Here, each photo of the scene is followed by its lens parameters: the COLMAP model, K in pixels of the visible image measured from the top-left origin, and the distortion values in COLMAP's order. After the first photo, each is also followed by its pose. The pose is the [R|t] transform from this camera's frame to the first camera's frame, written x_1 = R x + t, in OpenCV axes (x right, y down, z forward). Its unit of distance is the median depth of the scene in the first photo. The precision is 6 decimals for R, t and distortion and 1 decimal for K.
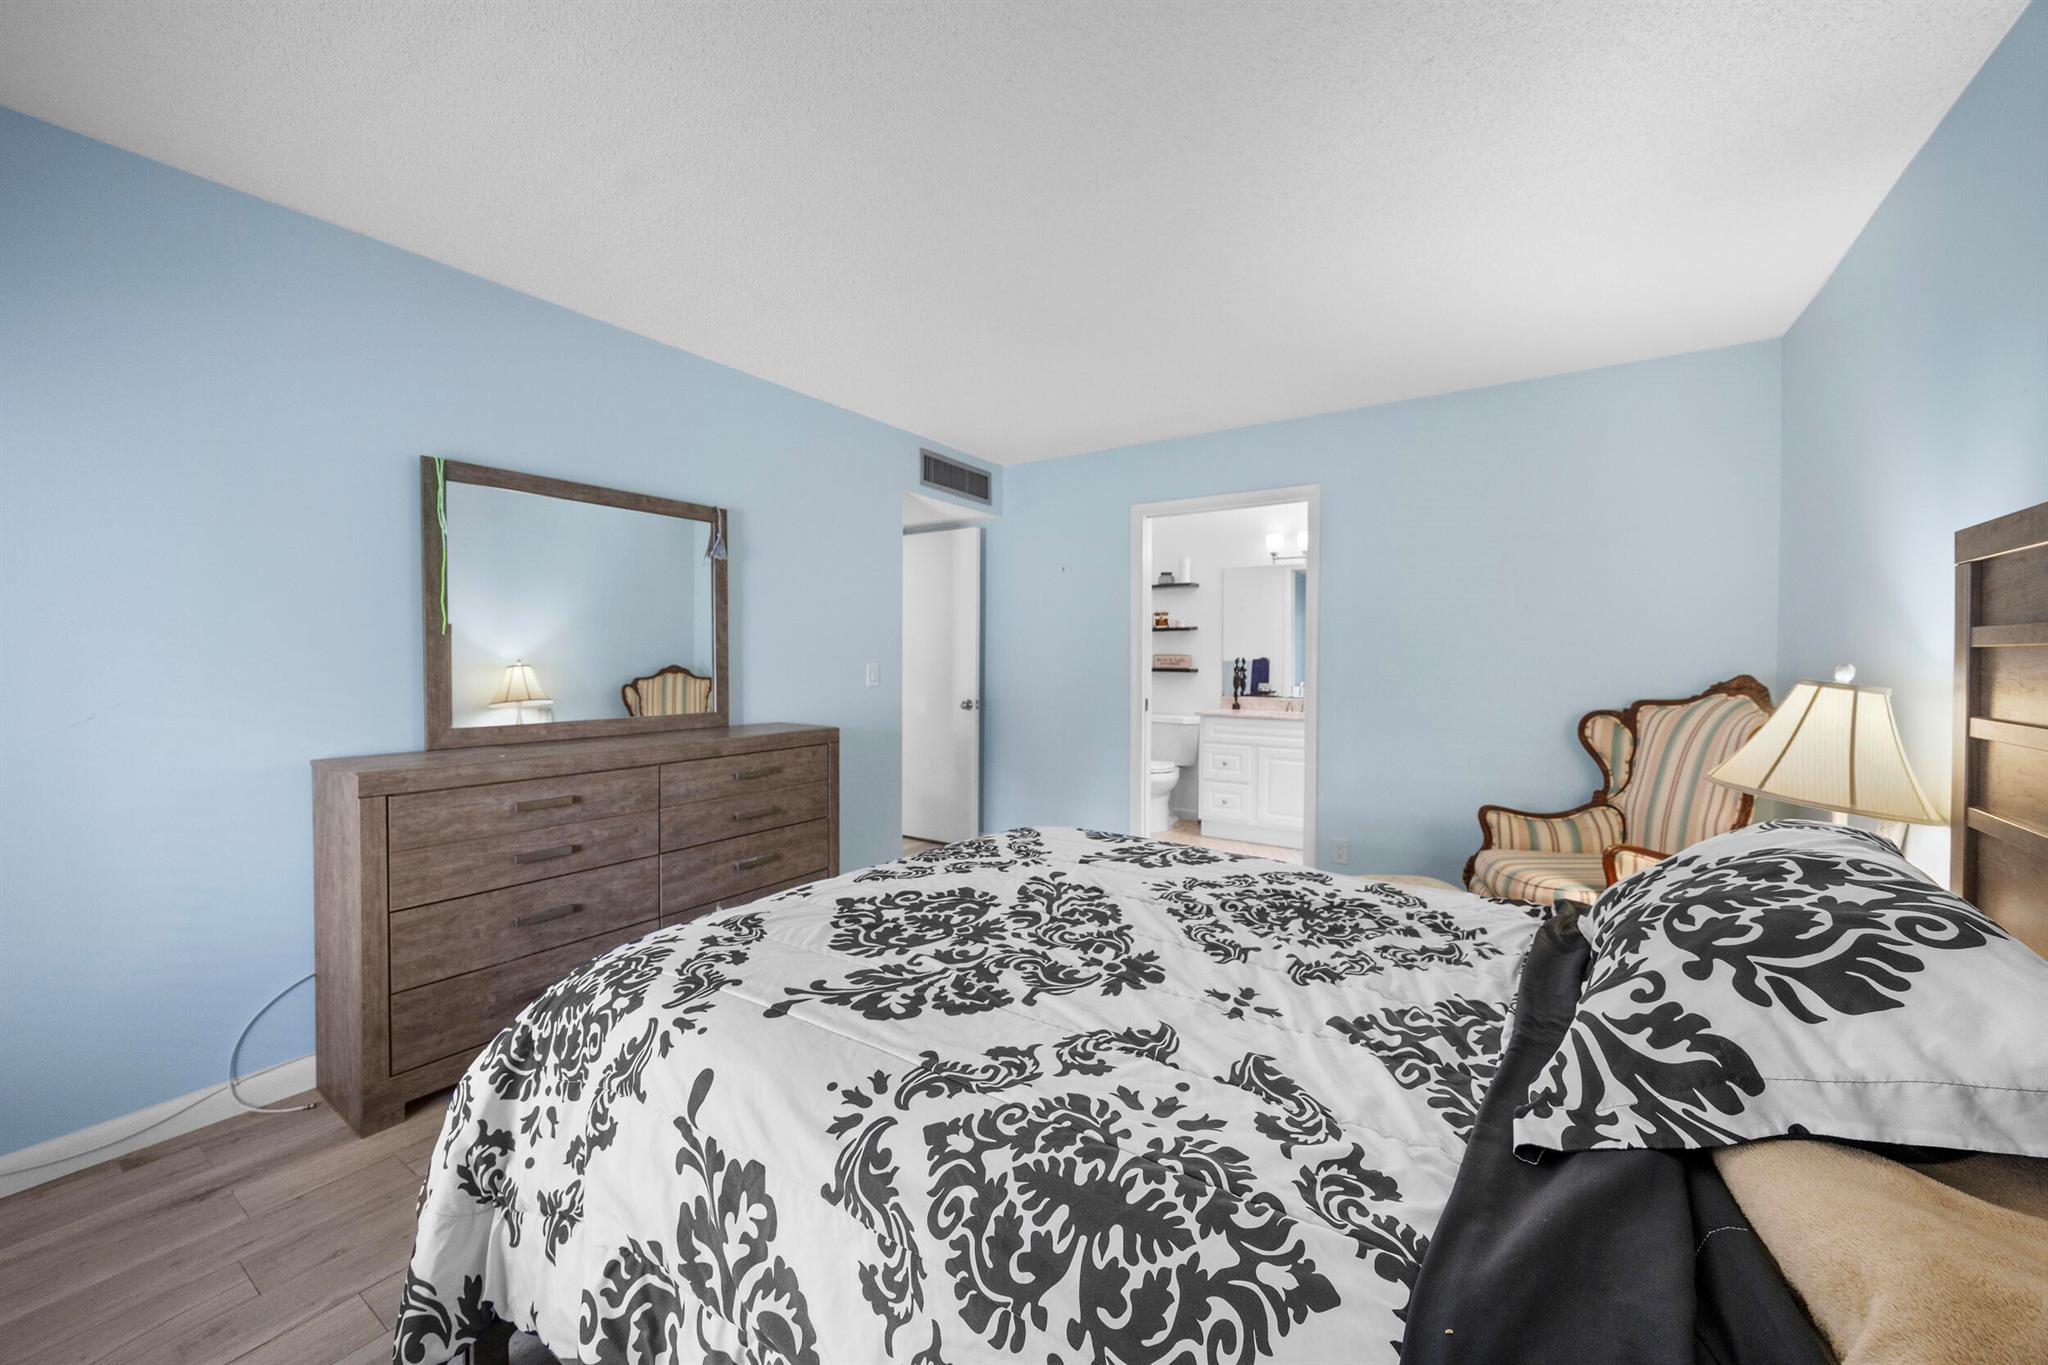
lens RADIAL K [[782.4, 0, 1022.1], [0, 782.4, 659.5], [0, 0, 1]] dist [-0.002860, 0.000008]
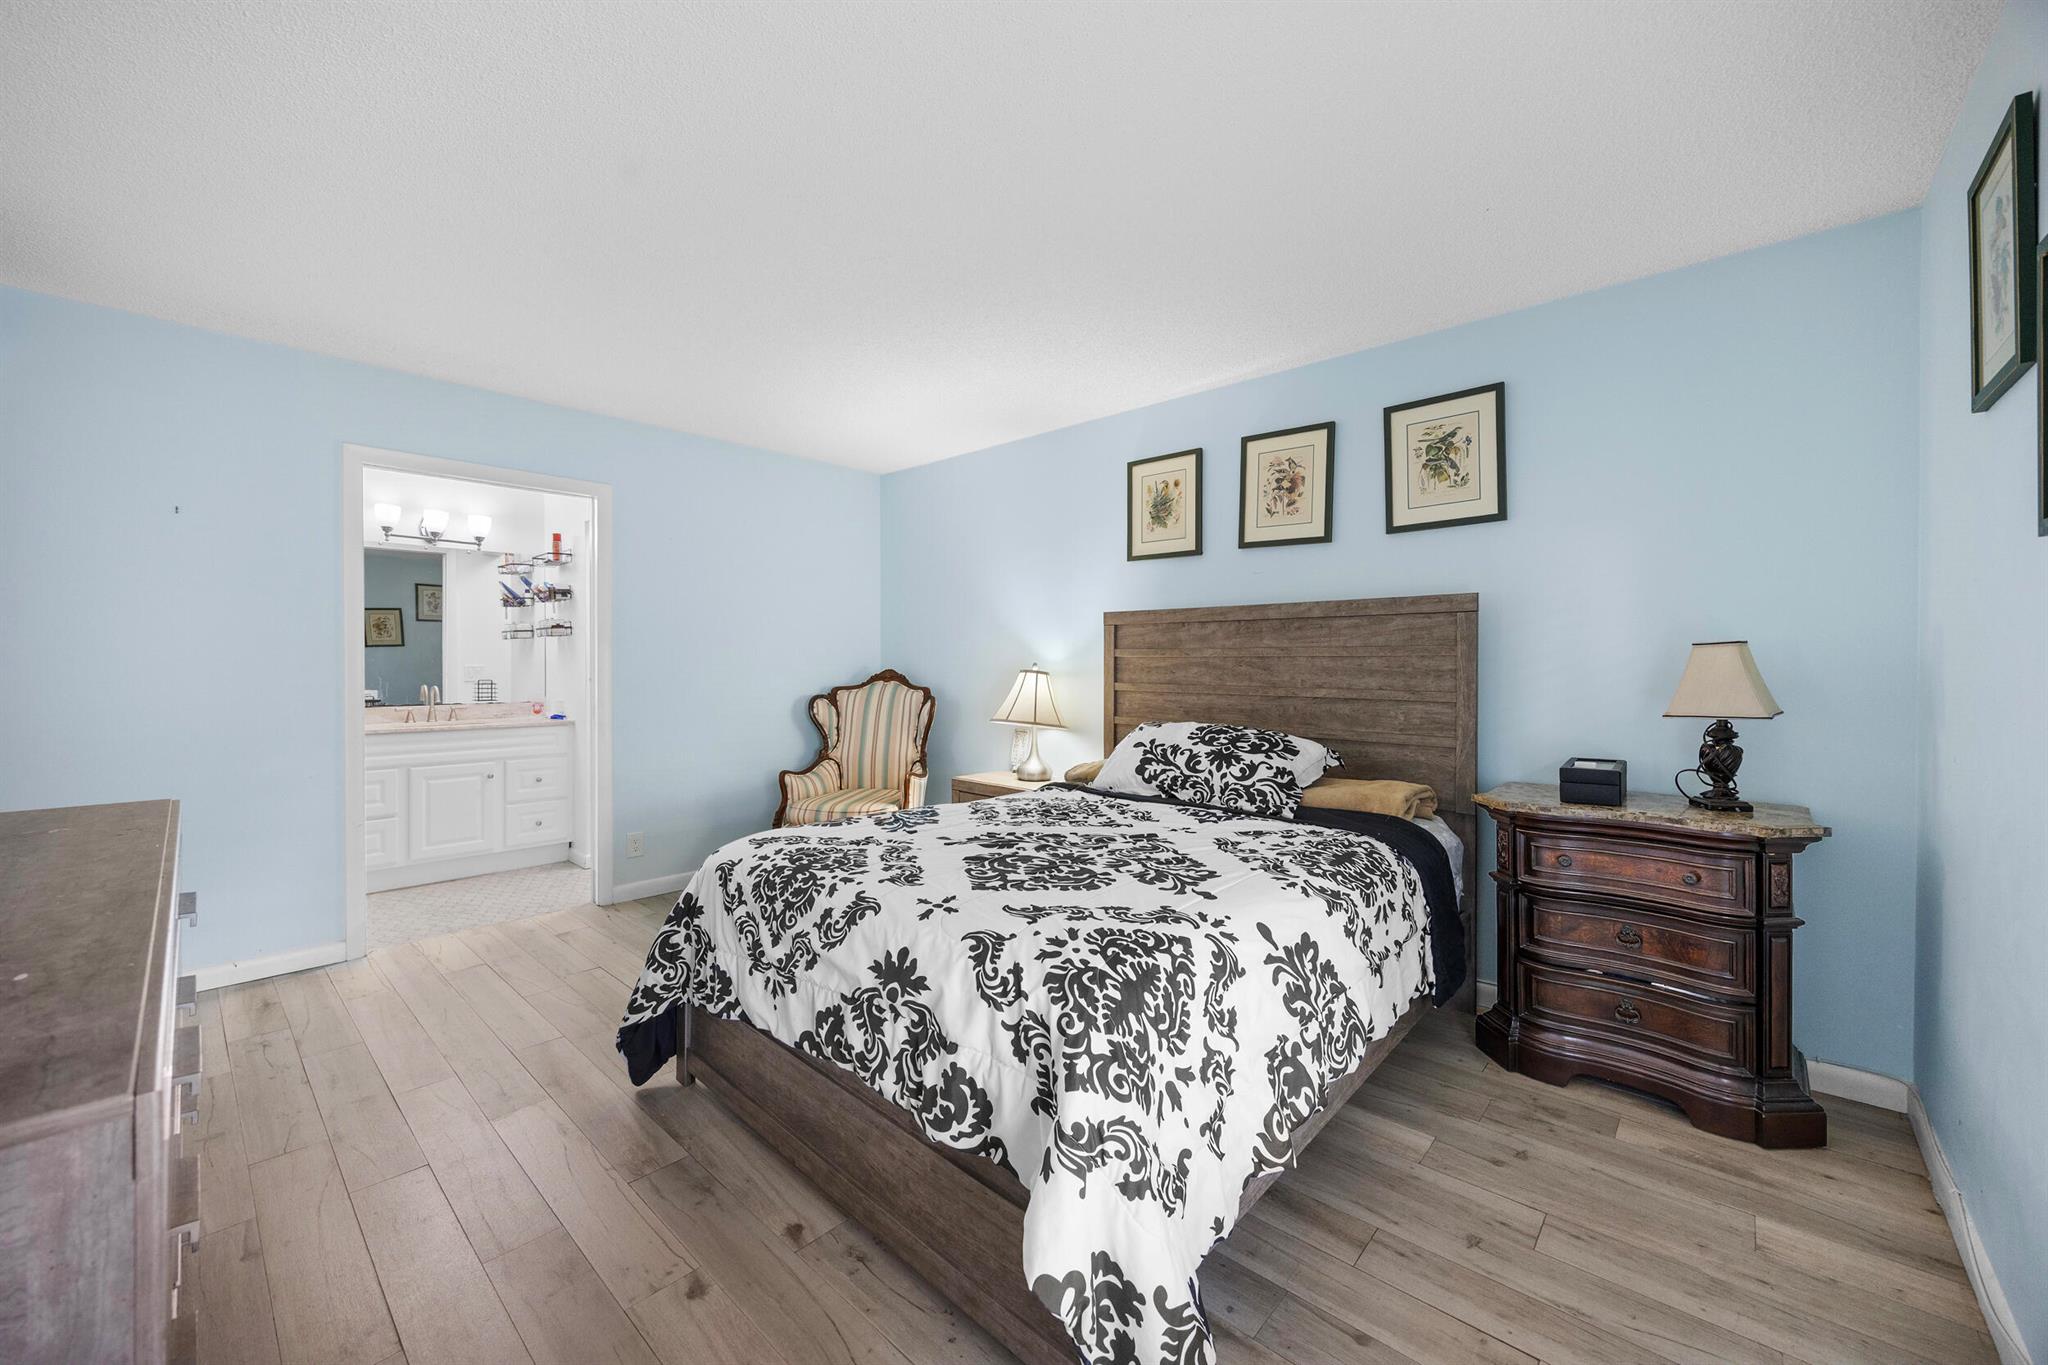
lens RADIAL K [[782.4, 0, 1022.1], [0, 782.4, 659.5], [0, 0, 1]] dist [-0.002860, 0.000008]
pose [[0.144084, 0.000406, 0.989565, -0.681330], [-0.001353, 0.999999, -0.000214, -0.002720], [-0.989565, -0.001308, 0.144084, 0.416553]]
